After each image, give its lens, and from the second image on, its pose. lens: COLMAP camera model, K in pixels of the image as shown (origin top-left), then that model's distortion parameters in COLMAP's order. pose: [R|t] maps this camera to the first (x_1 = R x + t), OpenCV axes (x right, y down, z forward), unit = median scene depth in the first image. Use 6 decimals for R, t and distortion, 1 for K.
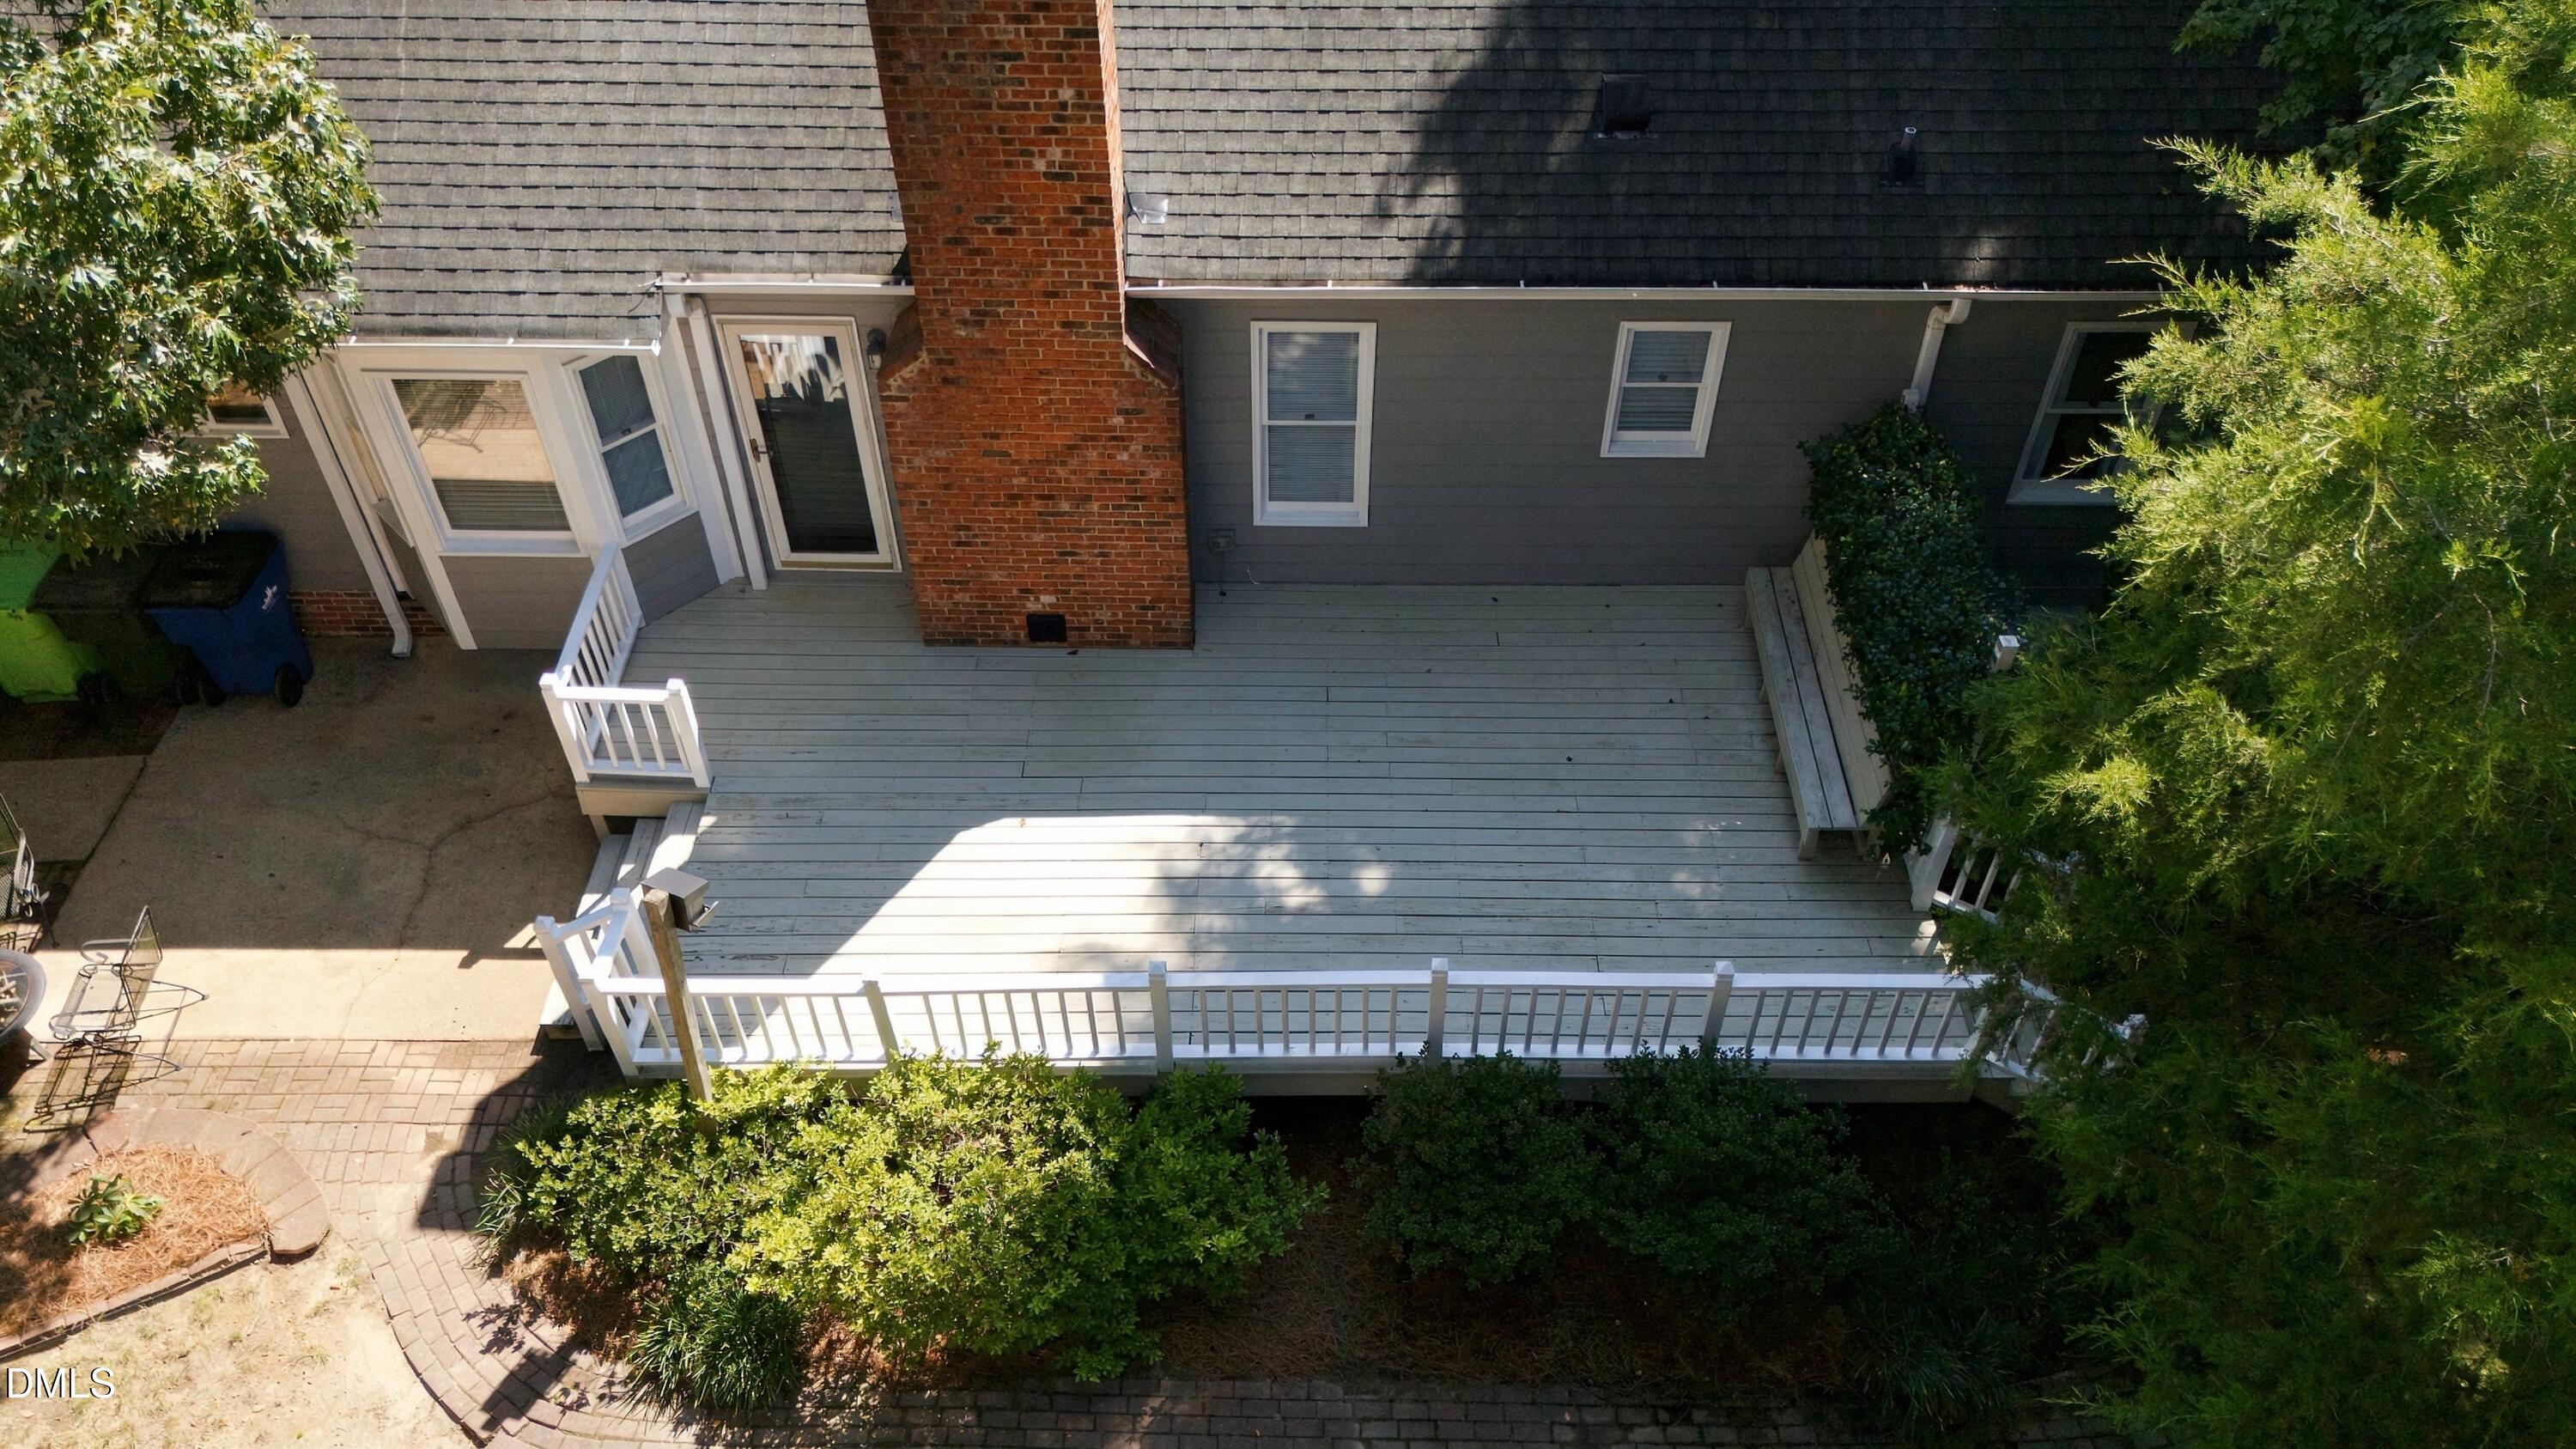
lens RADIAL K [[1902.4, 0, 1299.1], [0, 1902.4, 724.3], [0, 0, 1]] dist [0.046380, -0.040924]
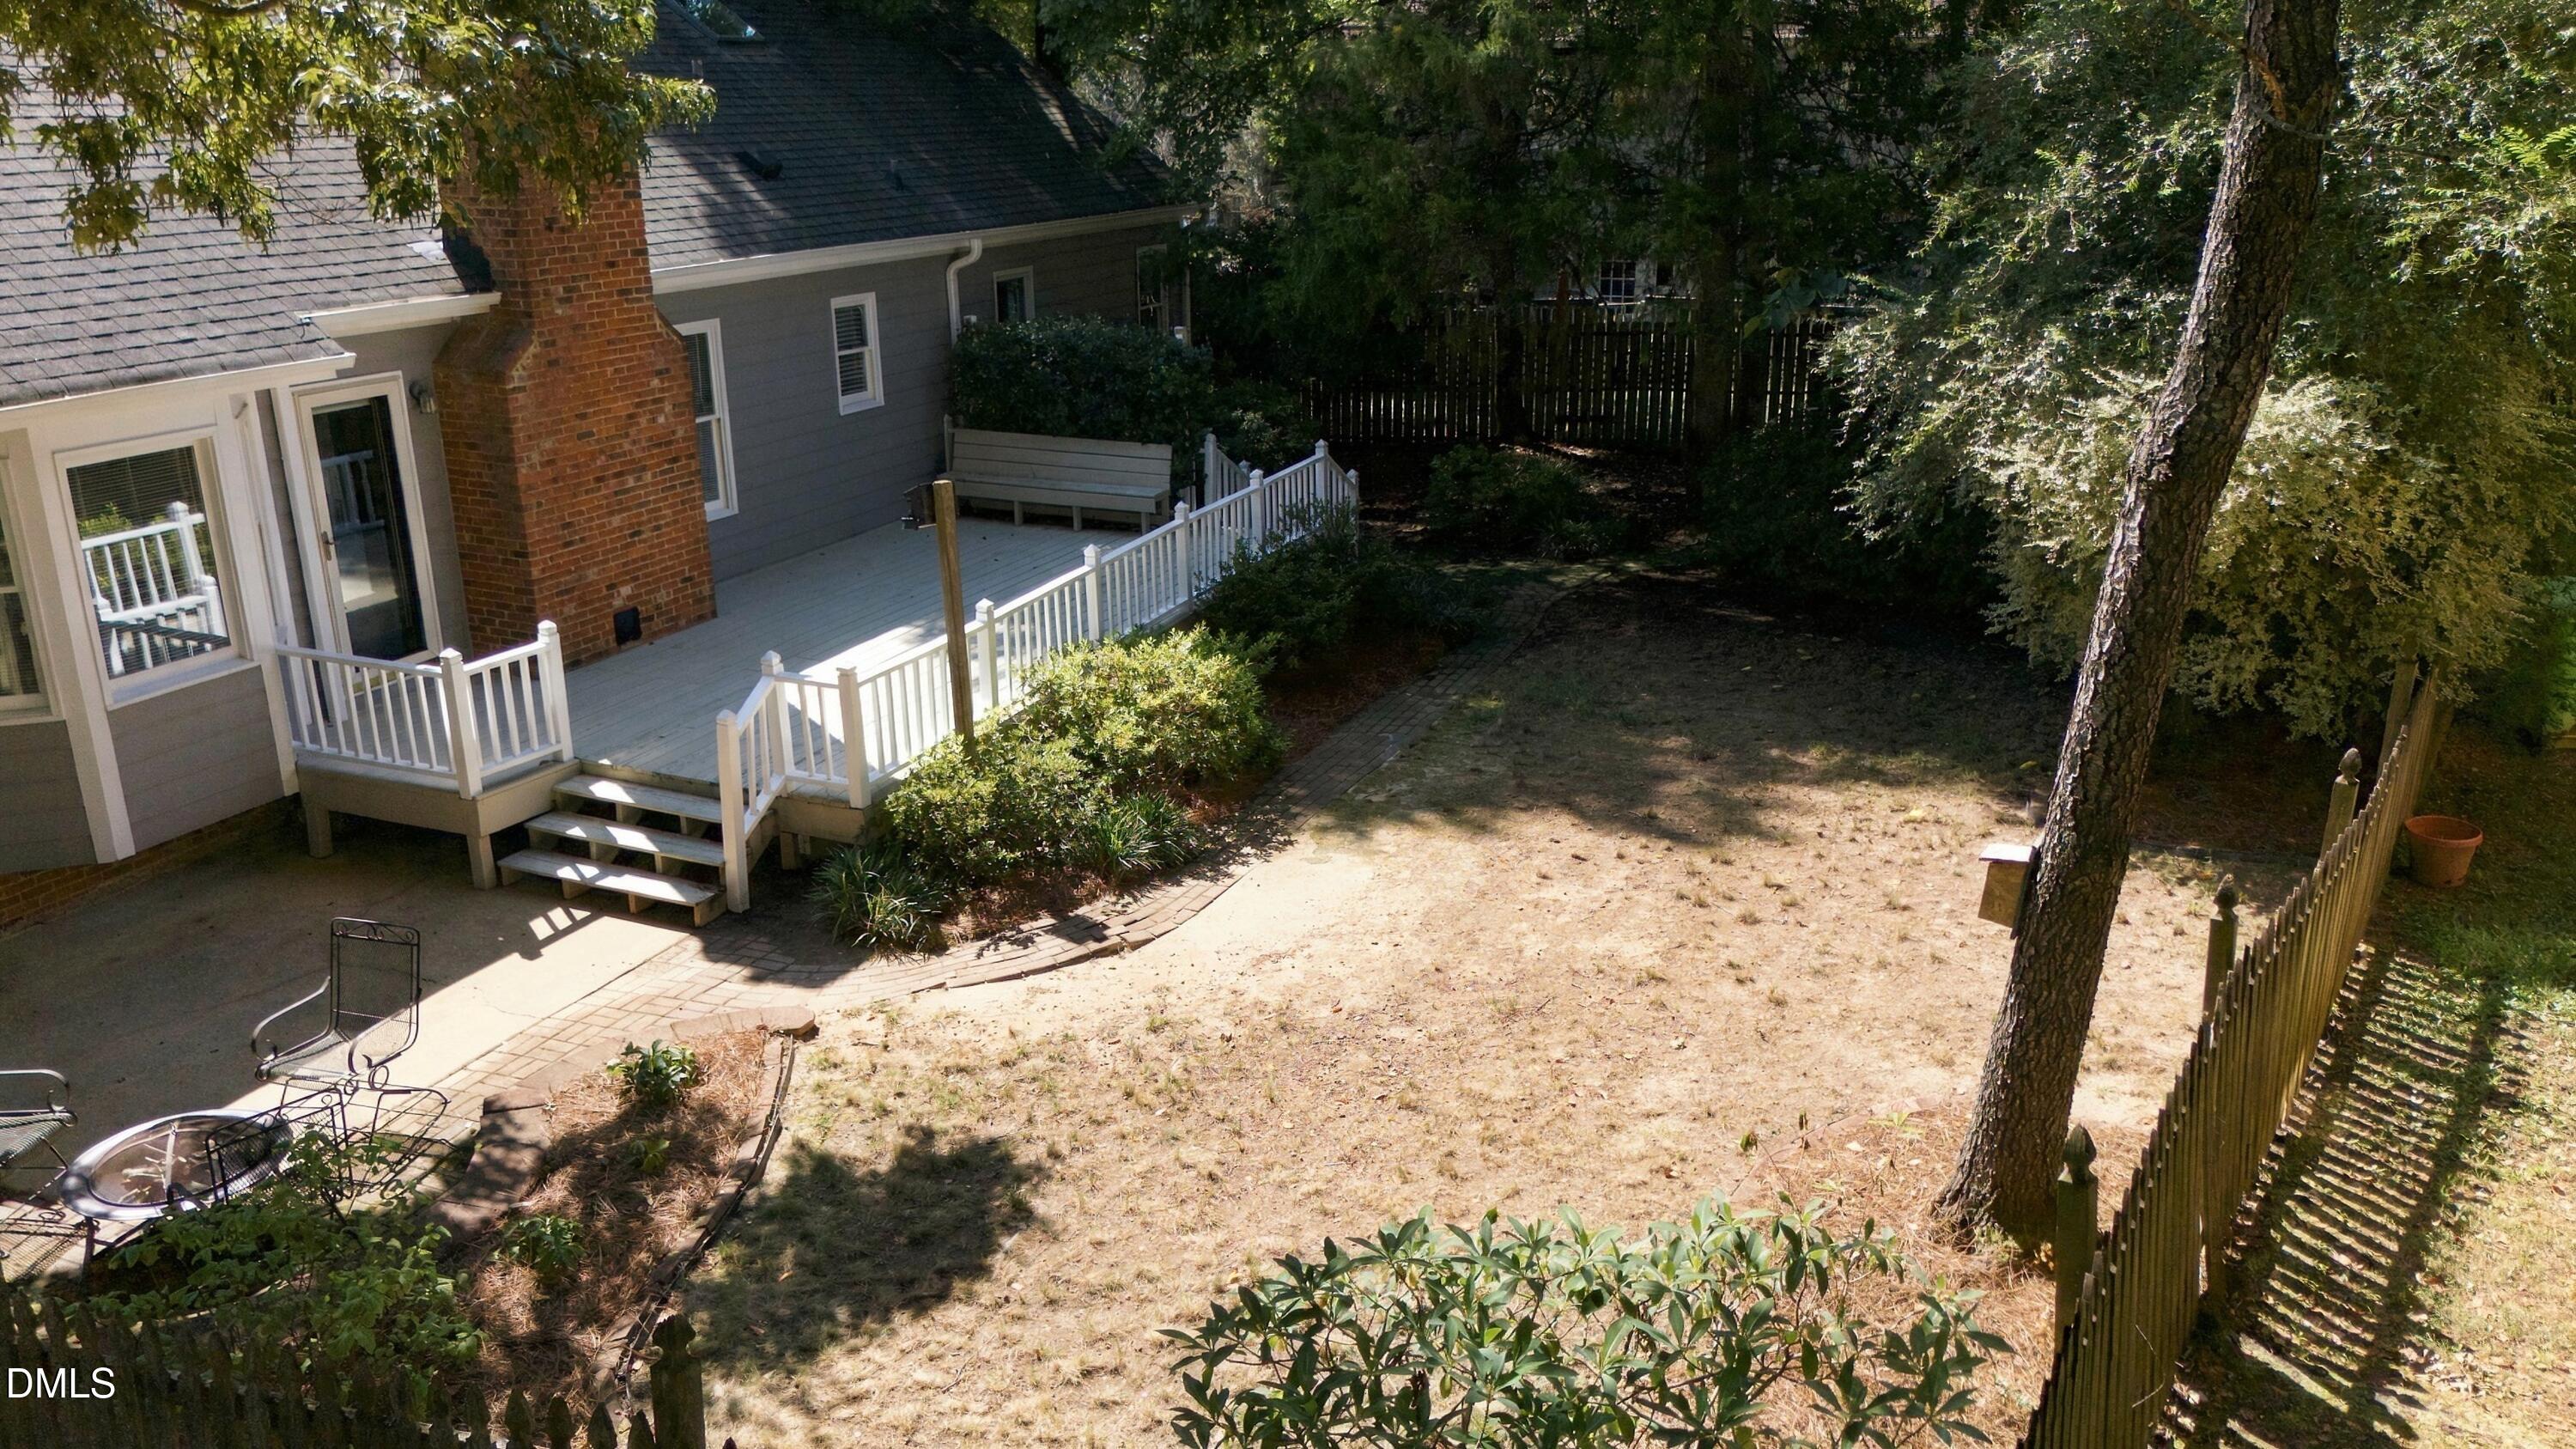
lens RADIAL K [[1934.7, 0, 1288.0], [0, 1934.7, 724.5], [0, 0, 1]] dist [0.034842, -0.006516]
pose [[0.395863, -0.299169, 0.868211, -1.057599], [0.651073, 0.758180, -0.035604, 0.305896], [-0.647608, 0.579363, 0.494916, 0.250219]]
